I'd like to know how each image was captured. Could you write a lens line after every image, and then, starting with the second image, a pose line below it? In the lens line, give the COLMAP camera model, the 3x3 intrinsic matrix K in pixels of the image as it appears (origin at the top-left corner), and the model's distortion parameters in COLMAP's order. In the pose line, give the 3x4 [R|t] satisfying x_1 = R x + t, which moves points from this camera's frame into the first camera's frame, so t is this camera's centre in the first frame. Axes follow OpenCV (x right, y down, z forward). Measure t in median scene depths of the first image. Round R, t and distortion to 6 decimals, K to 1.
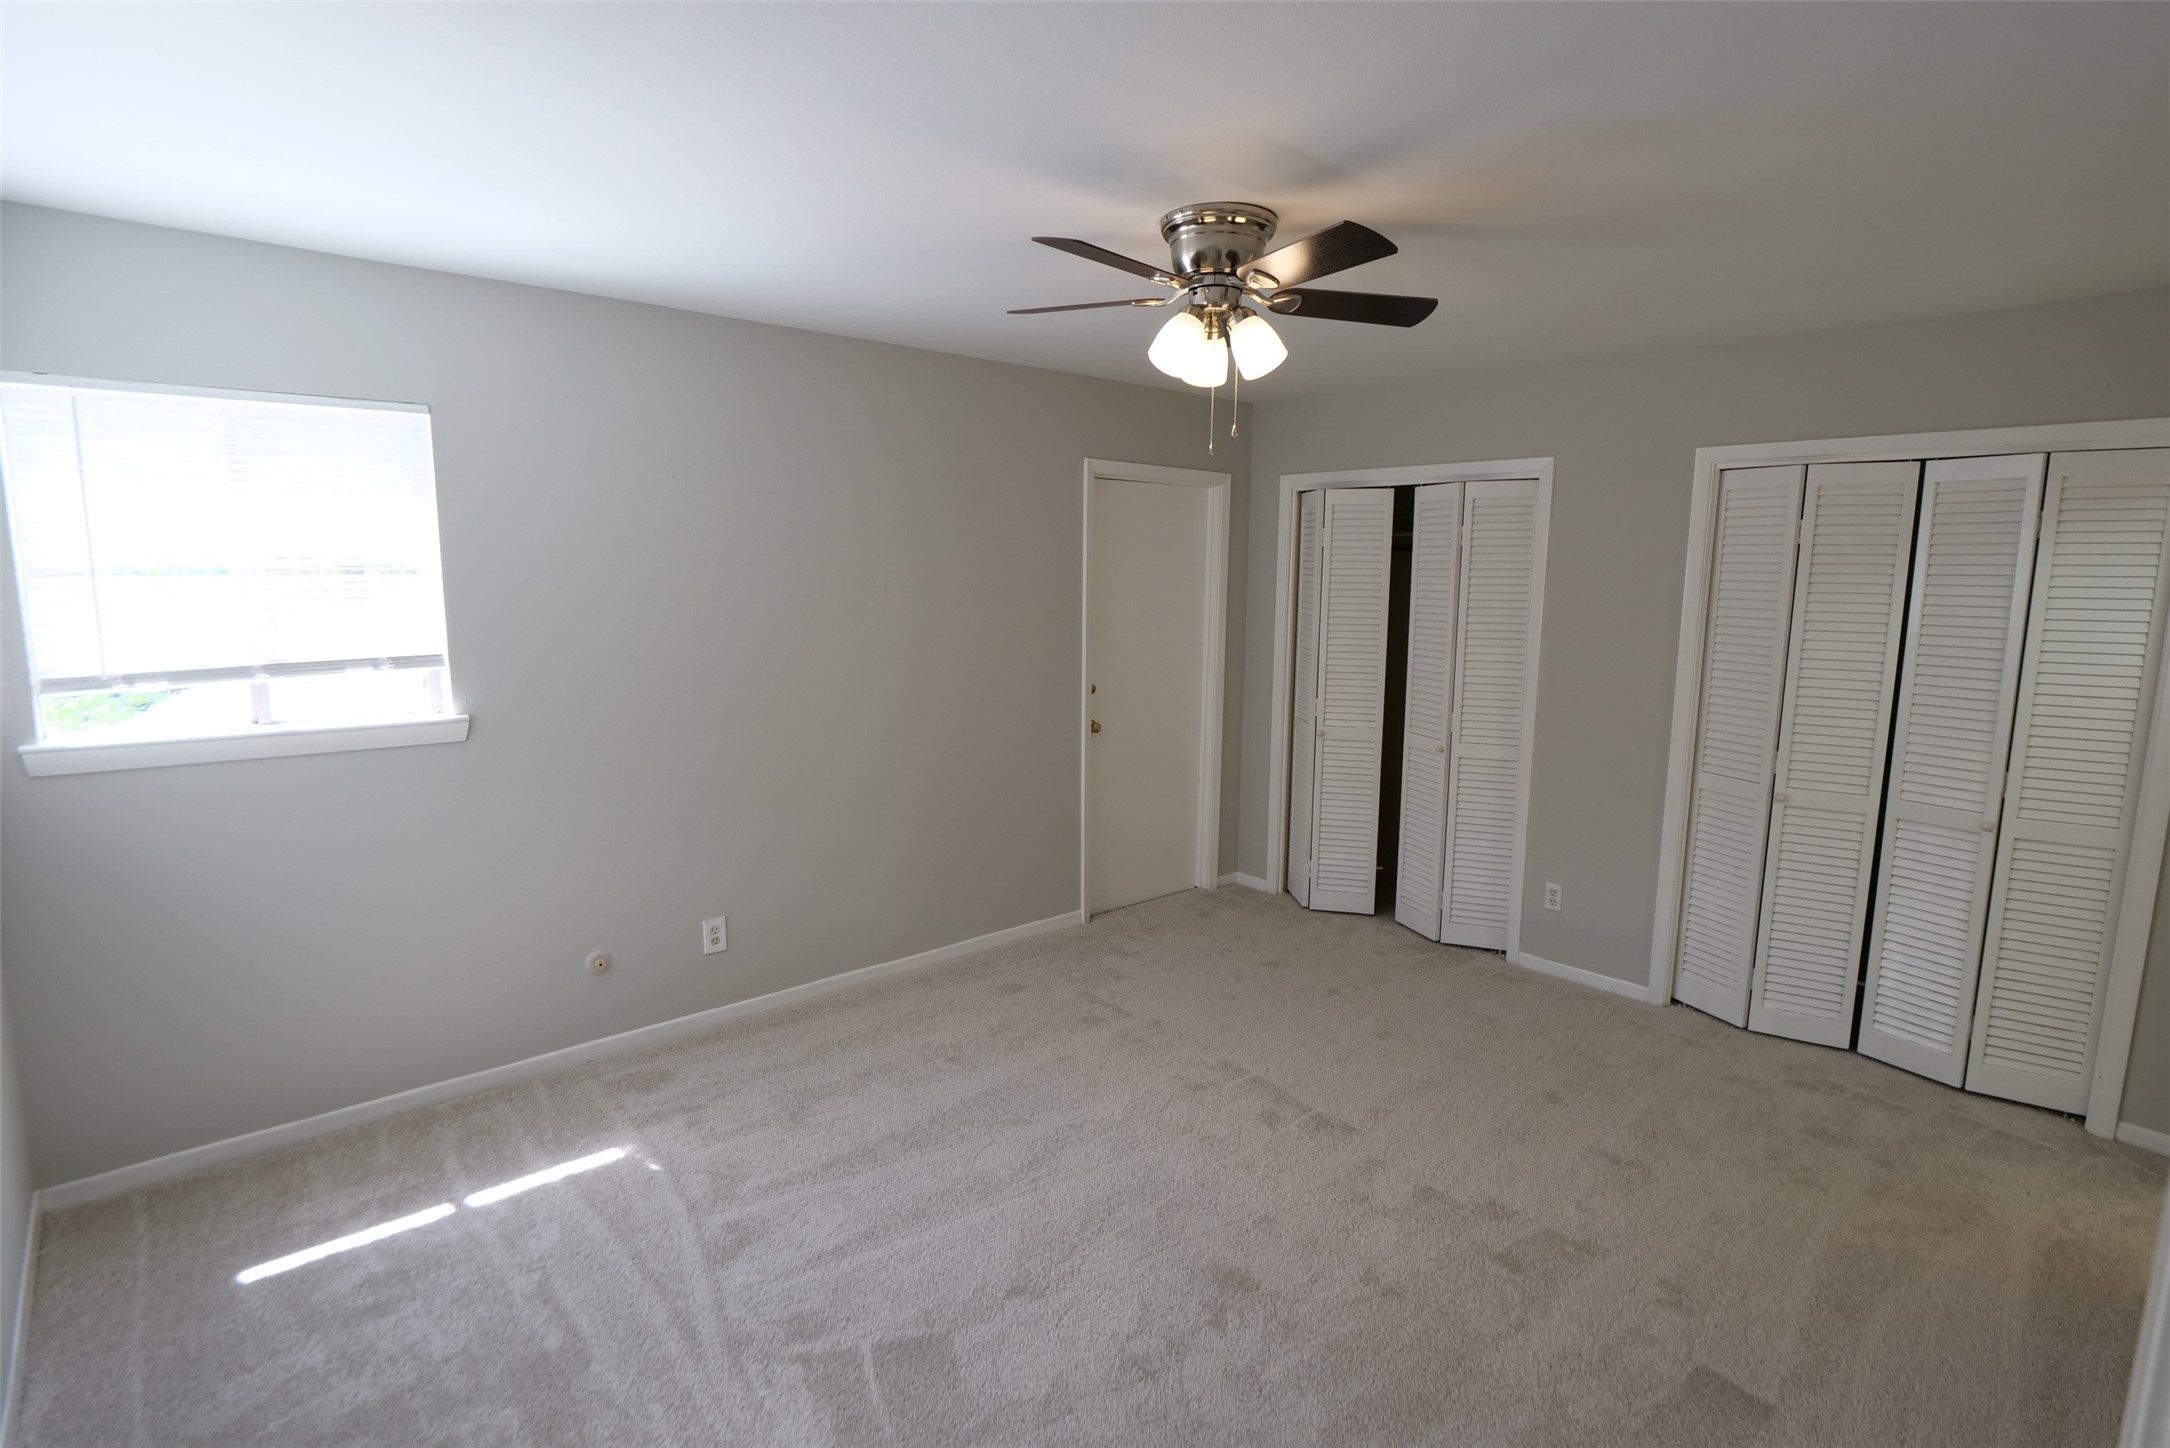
lens RADIAL K [[1062.0, 0, 1085.0], [0, 1062.0, 724.0], [0, 0, 1]] dist [-0.004870, -0.000340]
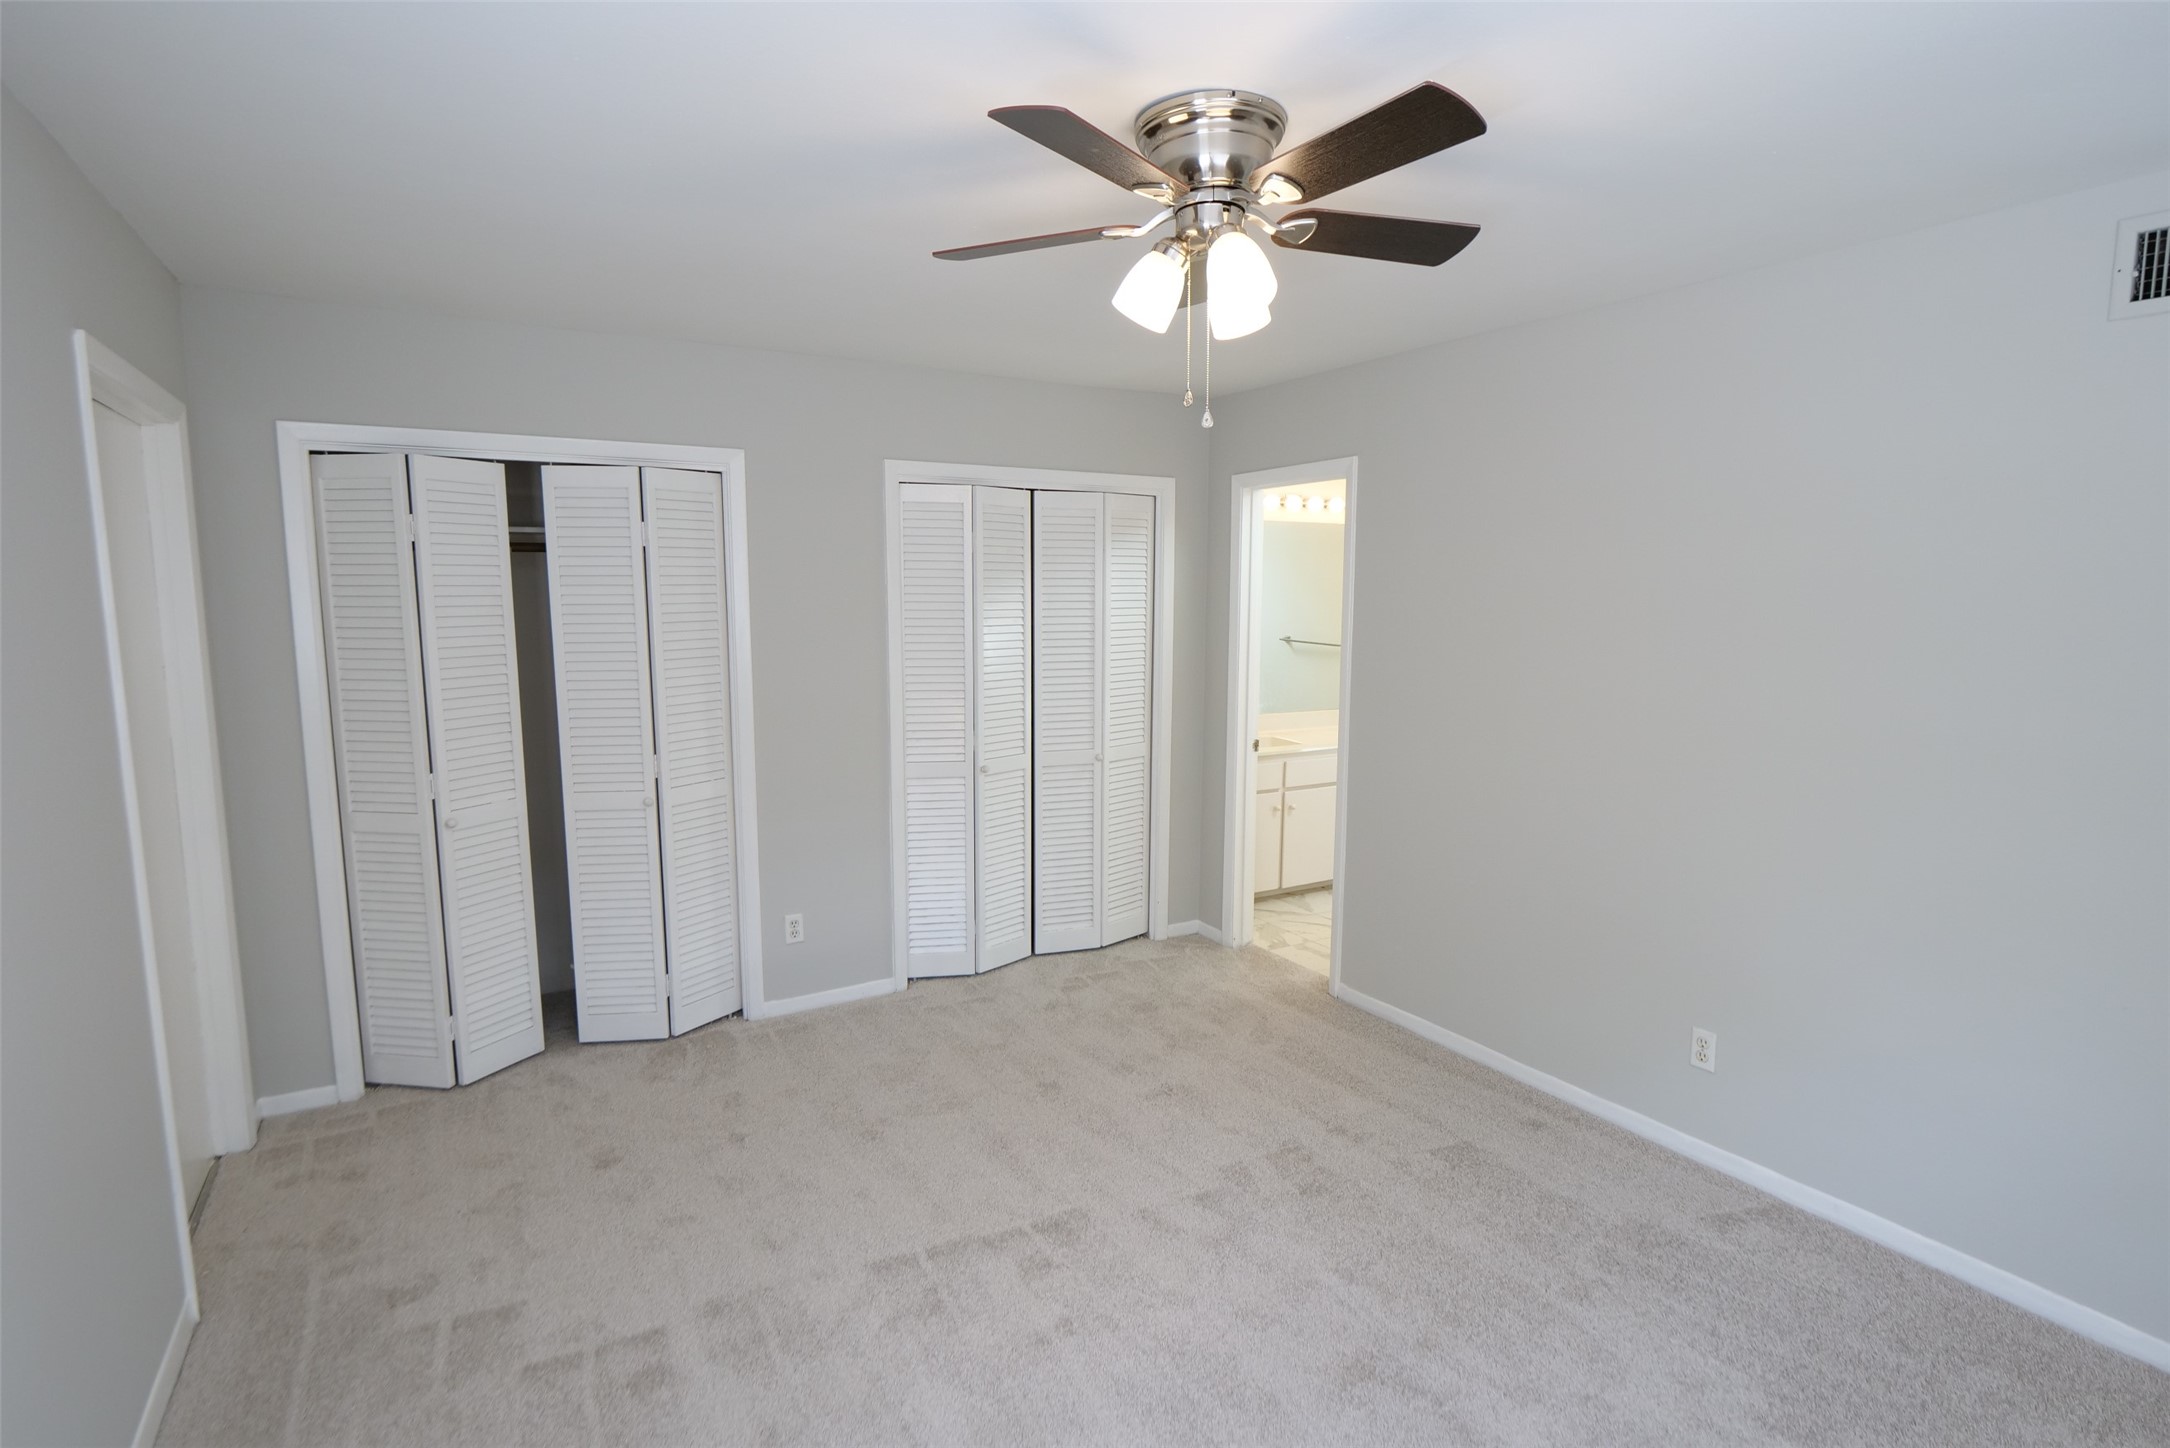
lens RADIAL K [[1062.0, 0, 1085.0], [0, 1062.0, 724.0], [0, 0, 1]] dist [-0.004870, -0.000340]
pose [[0.202767, -0.137970, 0.969459, -0.382689], [0.145083, 0.983331, 0.109599, -0.077606], [-0.968420, 0.118429, 0.219404, 0.530759]]
